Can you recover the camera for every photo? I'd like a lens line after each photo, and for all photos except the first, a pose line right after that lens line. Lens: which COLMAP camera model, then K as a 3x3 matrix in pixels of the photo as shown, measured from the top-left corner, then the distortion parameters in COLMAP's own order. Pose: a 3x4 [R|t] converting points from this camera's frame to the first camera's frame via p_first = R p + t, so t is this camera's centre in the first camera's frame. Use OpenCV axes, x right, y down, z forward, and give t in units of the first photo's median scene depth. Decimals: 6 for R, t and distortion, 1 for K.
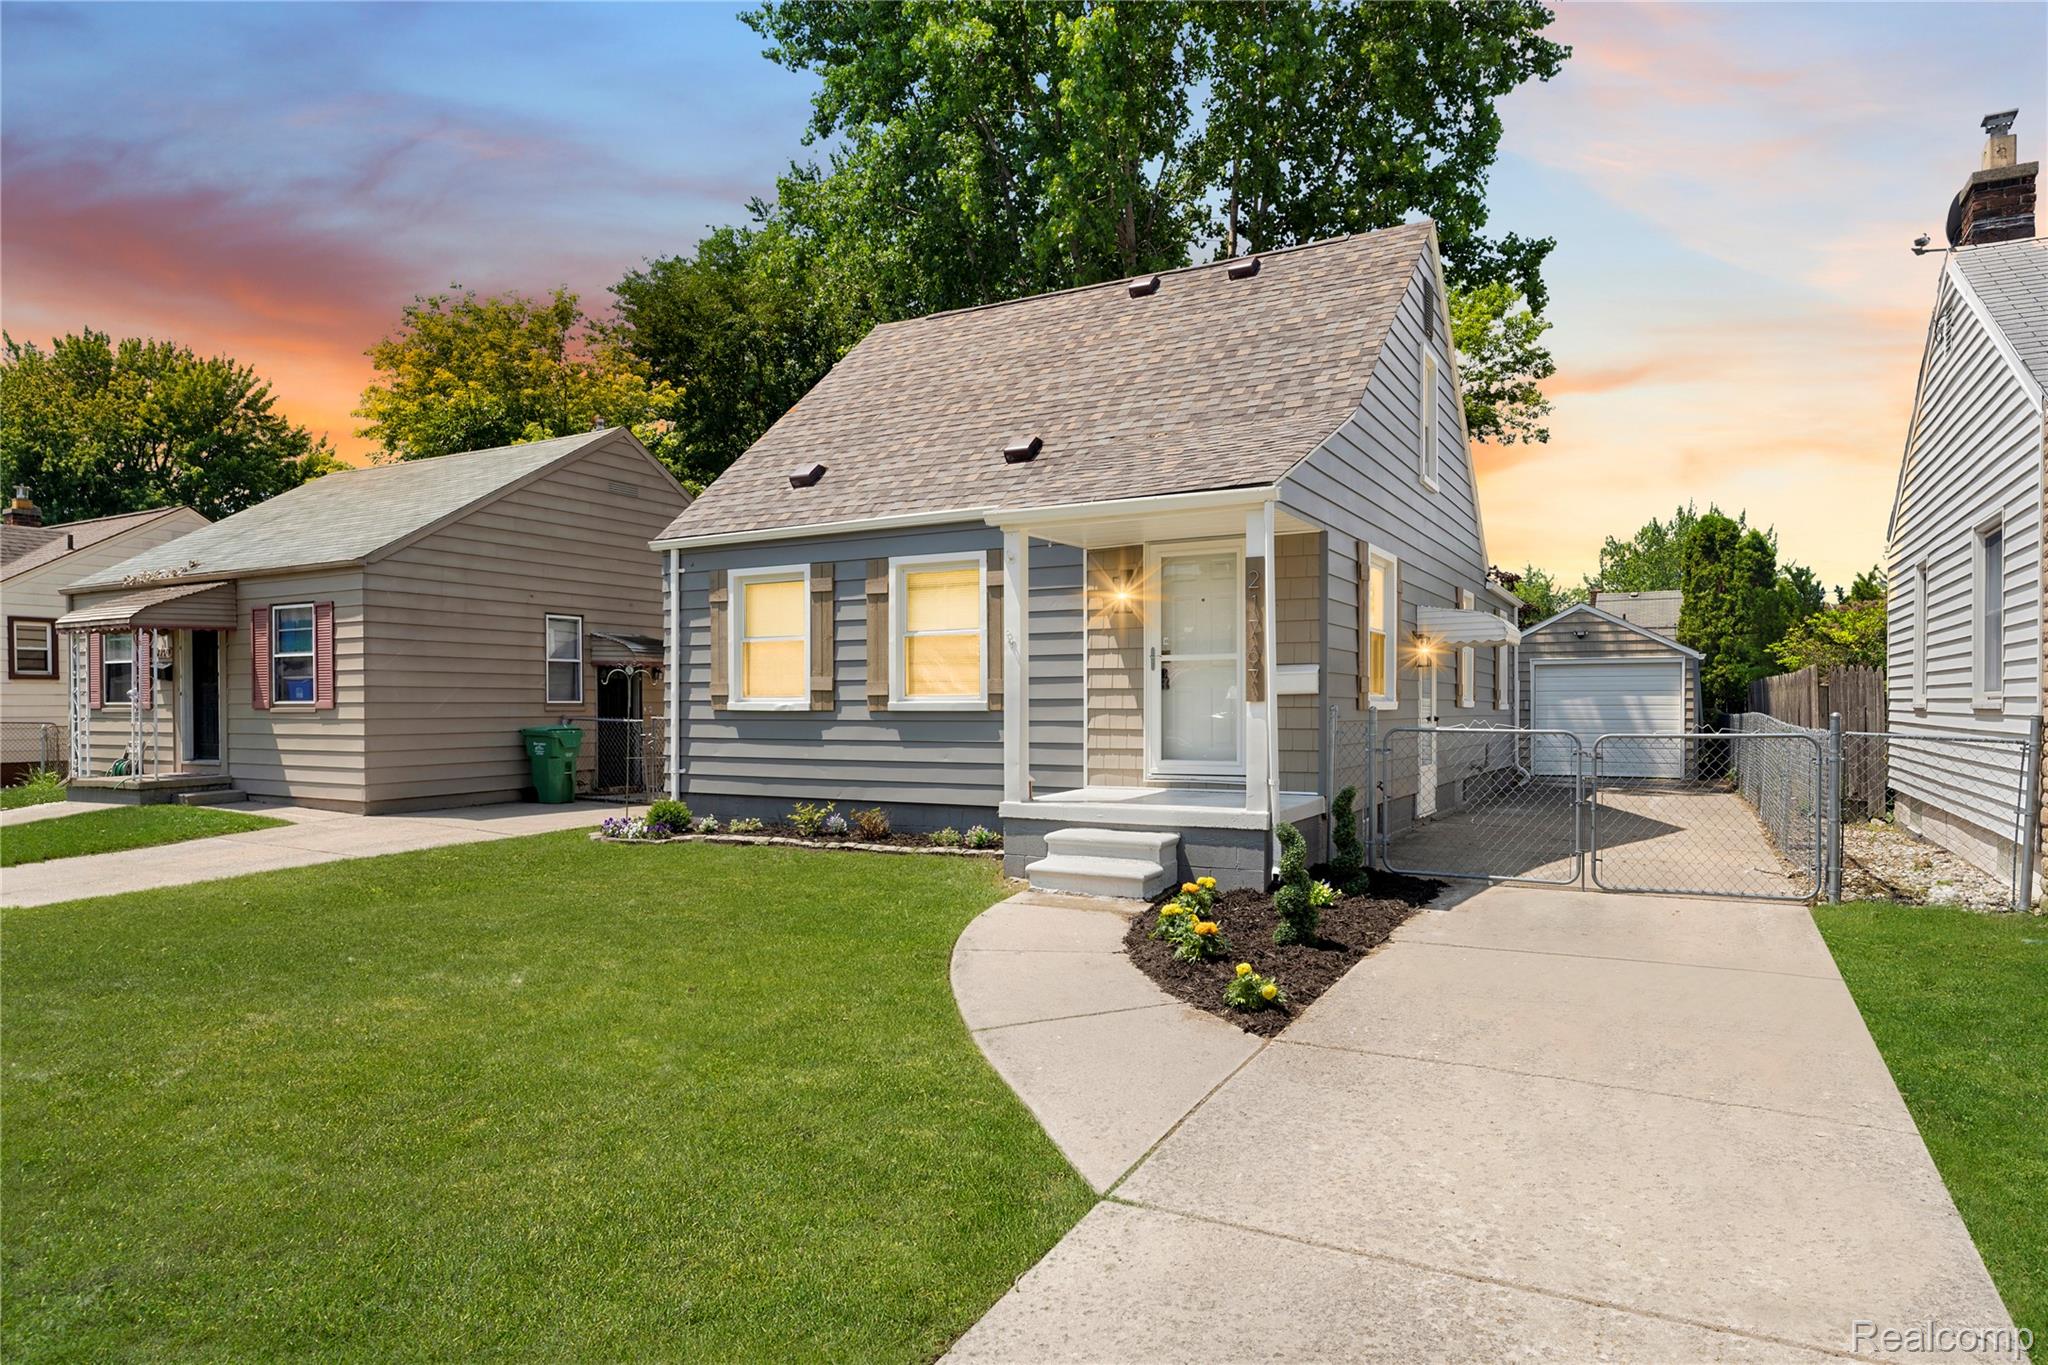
lens RADIAL K [[1186.4, 0, 1025.6], [0, 1186.4, 699.7], [0, 0, 1]] dist [-0.005236, -0.001037]
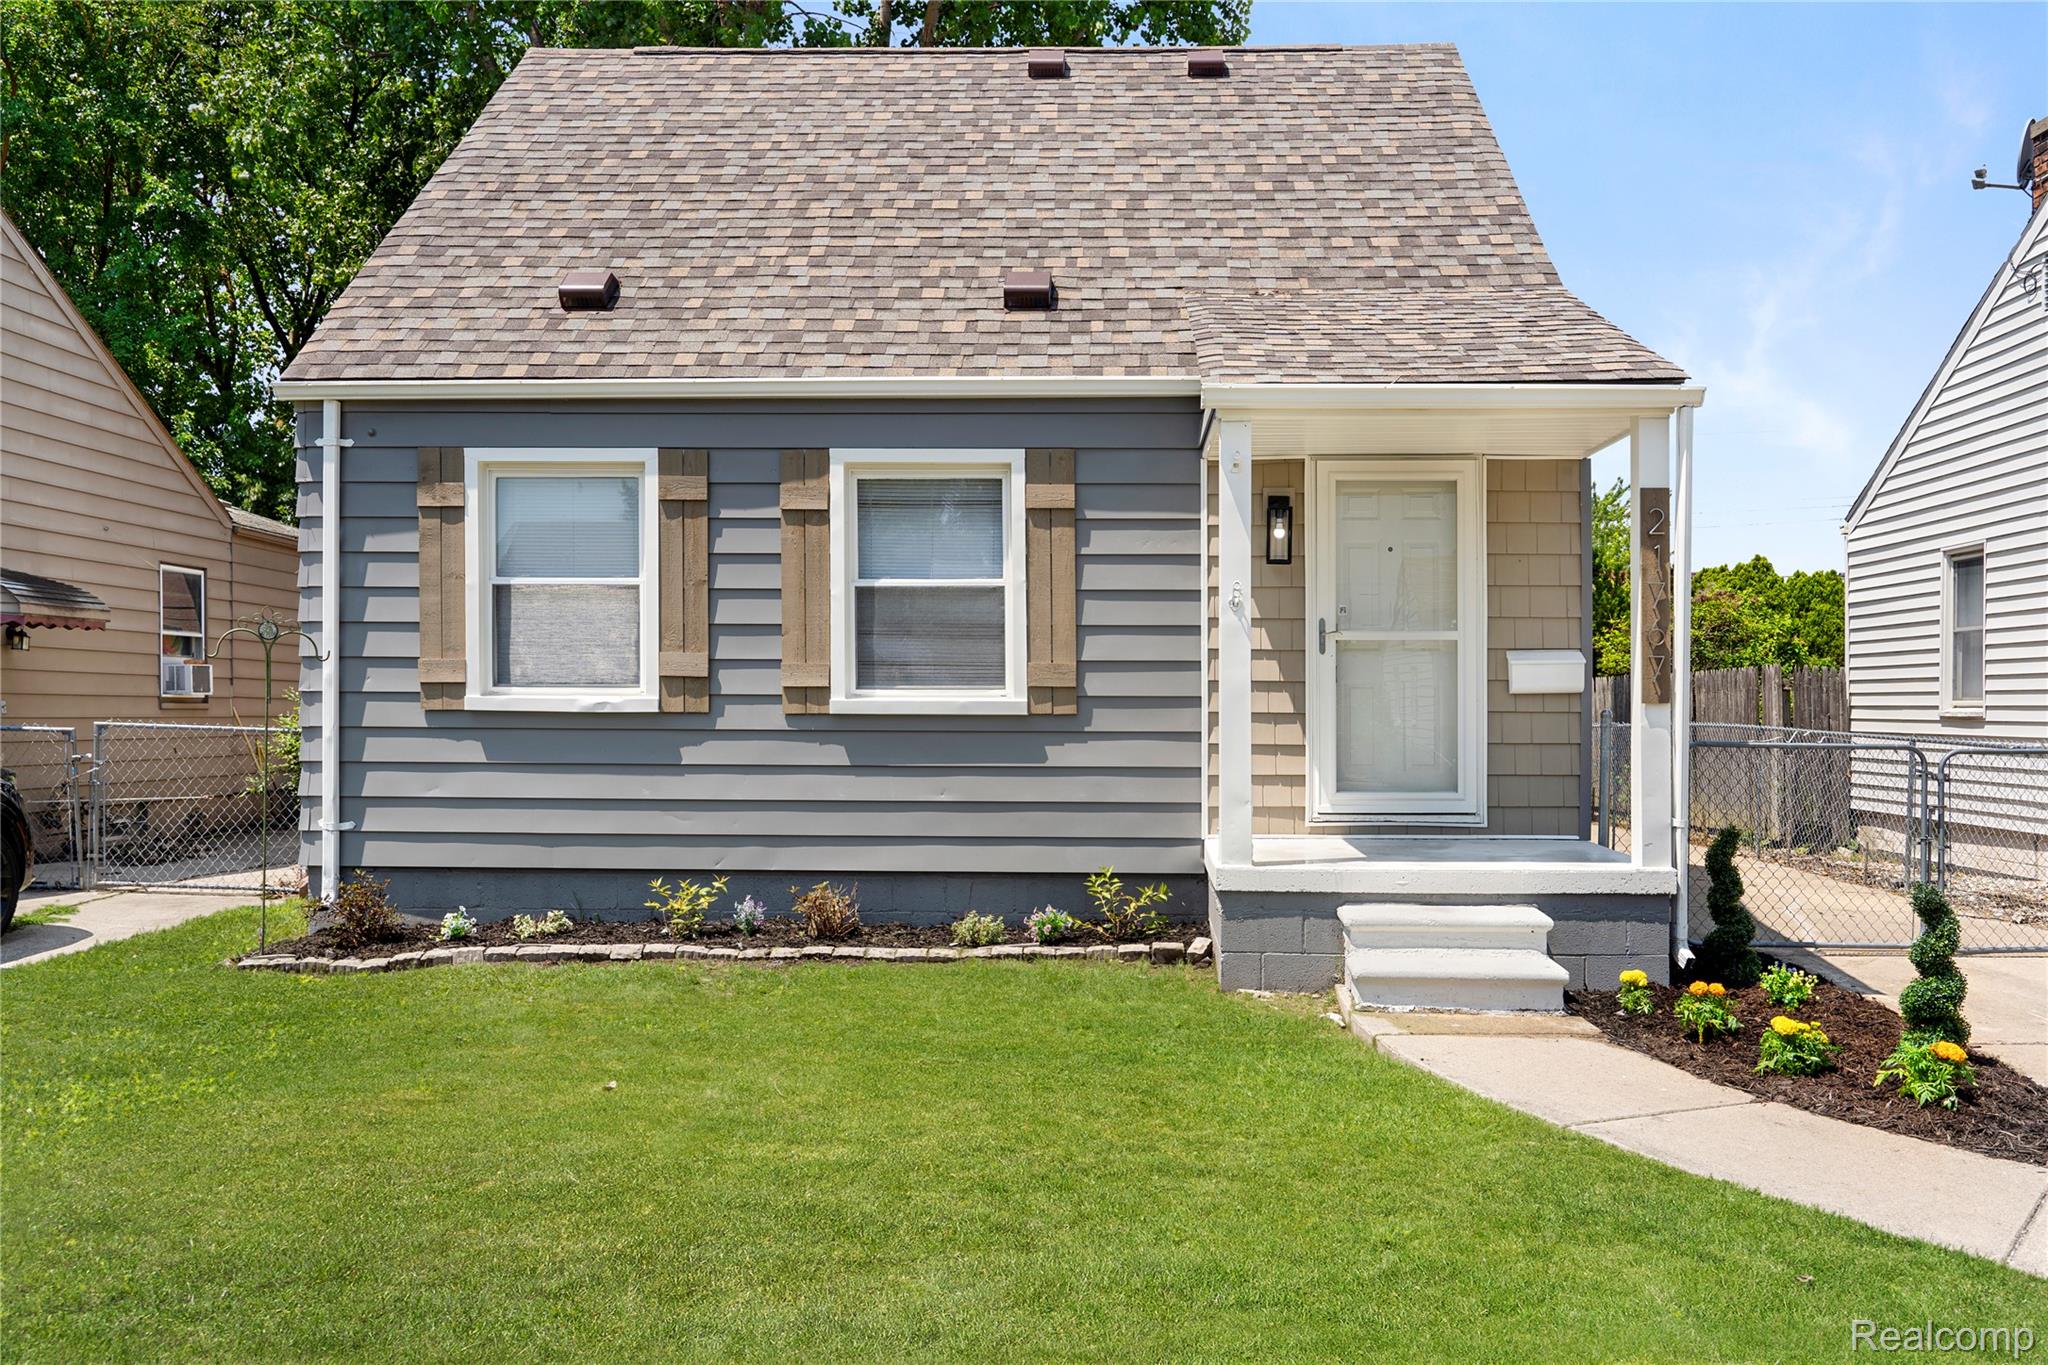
lens RADIAL K [[1691.3, 0, 1025.7], [0, 1691.3, 681.7], [0, 0, 1]] dist [-0.011599, 0.006954]
pose [[0.890082, 0.013610, 0.455597, -0.394498], [-0.009917, 0.999896, -0.010497, 0.001542], [-0.455693, 0.004825, 0.890124, 0.217831]]
